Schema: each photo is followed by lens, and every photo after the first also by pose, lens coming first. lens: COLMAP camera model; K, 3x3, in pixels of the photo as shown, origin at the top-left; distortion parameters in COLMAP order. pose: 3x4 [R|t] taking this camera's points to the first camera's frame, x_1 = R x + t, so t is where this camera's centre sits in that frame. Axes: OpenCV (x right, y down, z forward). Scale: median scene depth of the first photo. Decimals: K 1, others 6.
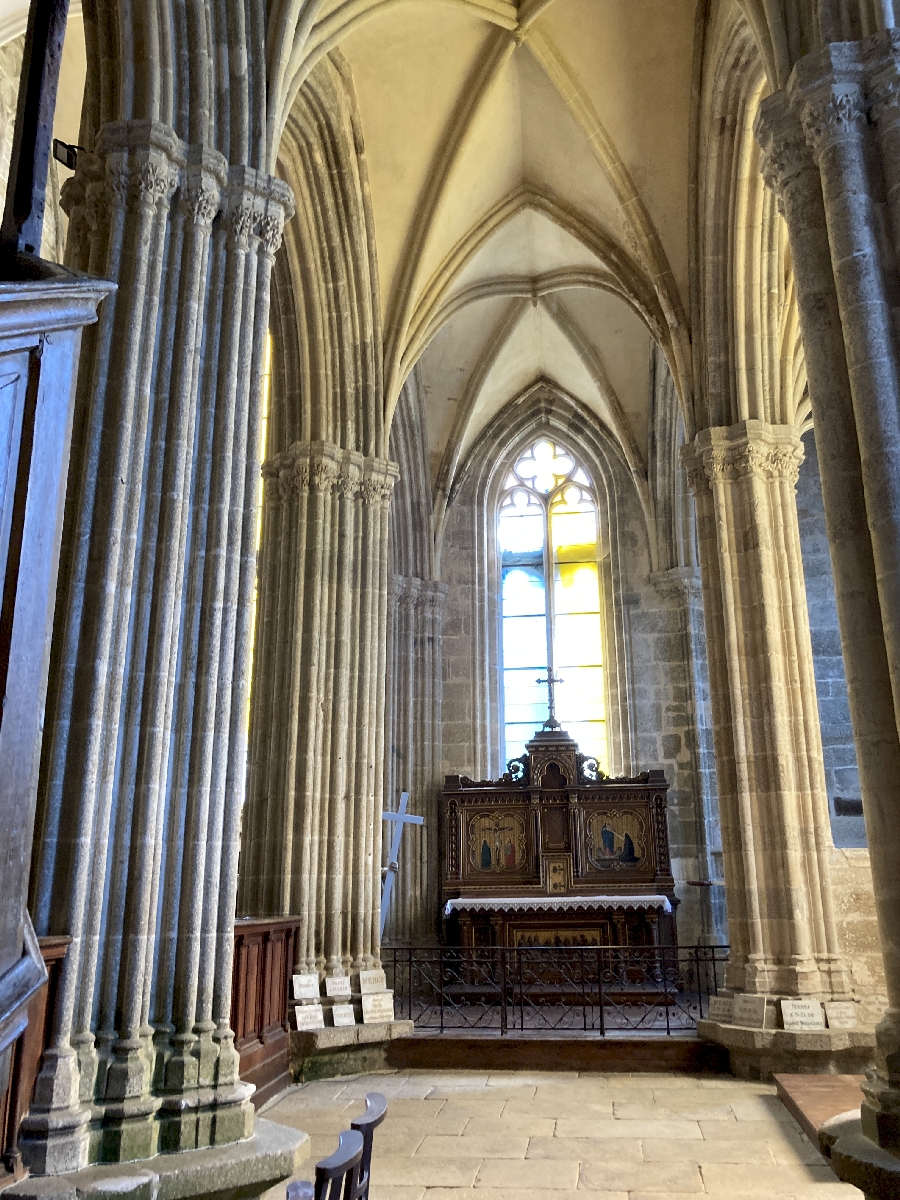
lens RADIAL K [[992.6, 0, 461.9], [0, 992.6, 595.5], [0, 0, 1]] dist [0.040167, -0.037630]
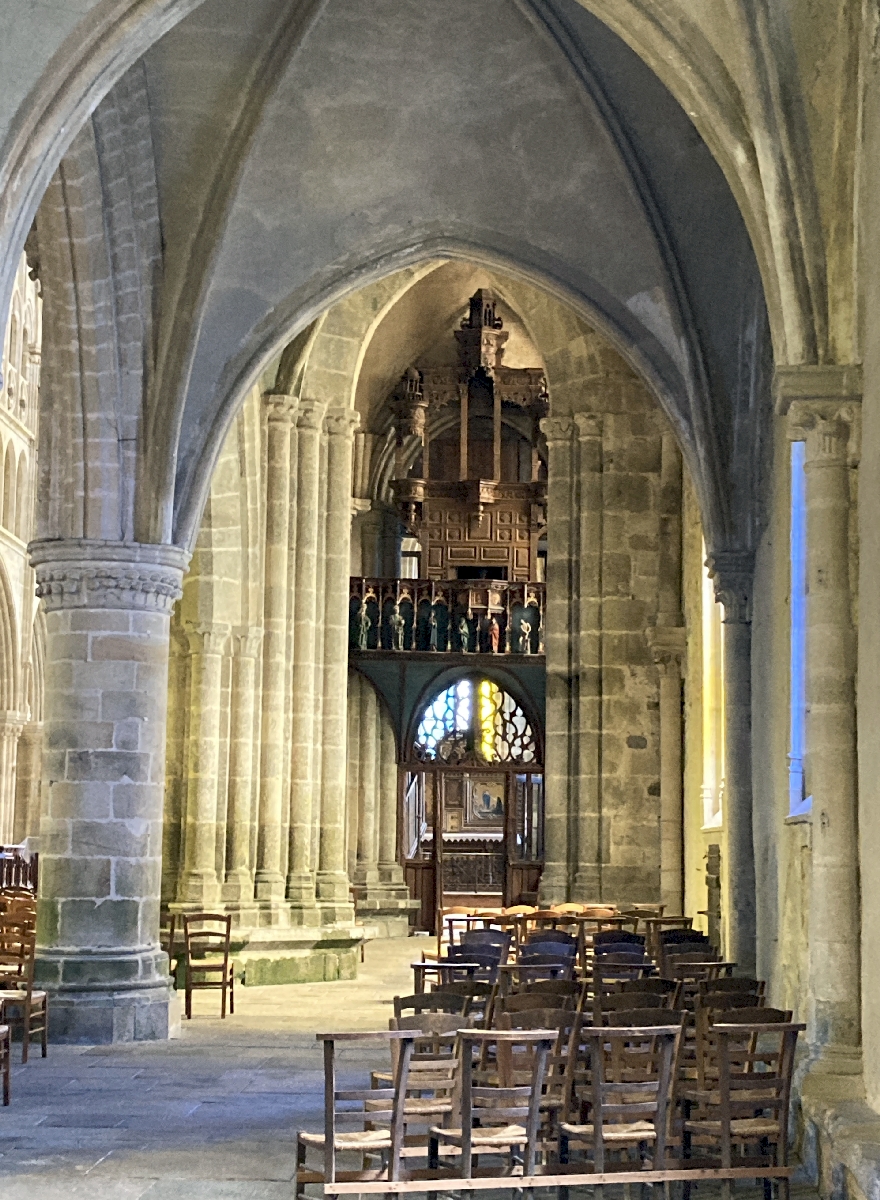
lens RADIAL K [[2021.1, 0, 439.9], [0, 2021.1, 602.3], [0, 0, 1]] dist [0.051669, 0.000000]
pose [[0.993561, 0.034176, 0.108018, -0.283308], [-0.050883, 0.986458, 0.155923, -0.560416], [-0.101226, -0.160415, 0.981845, -2.090287]]
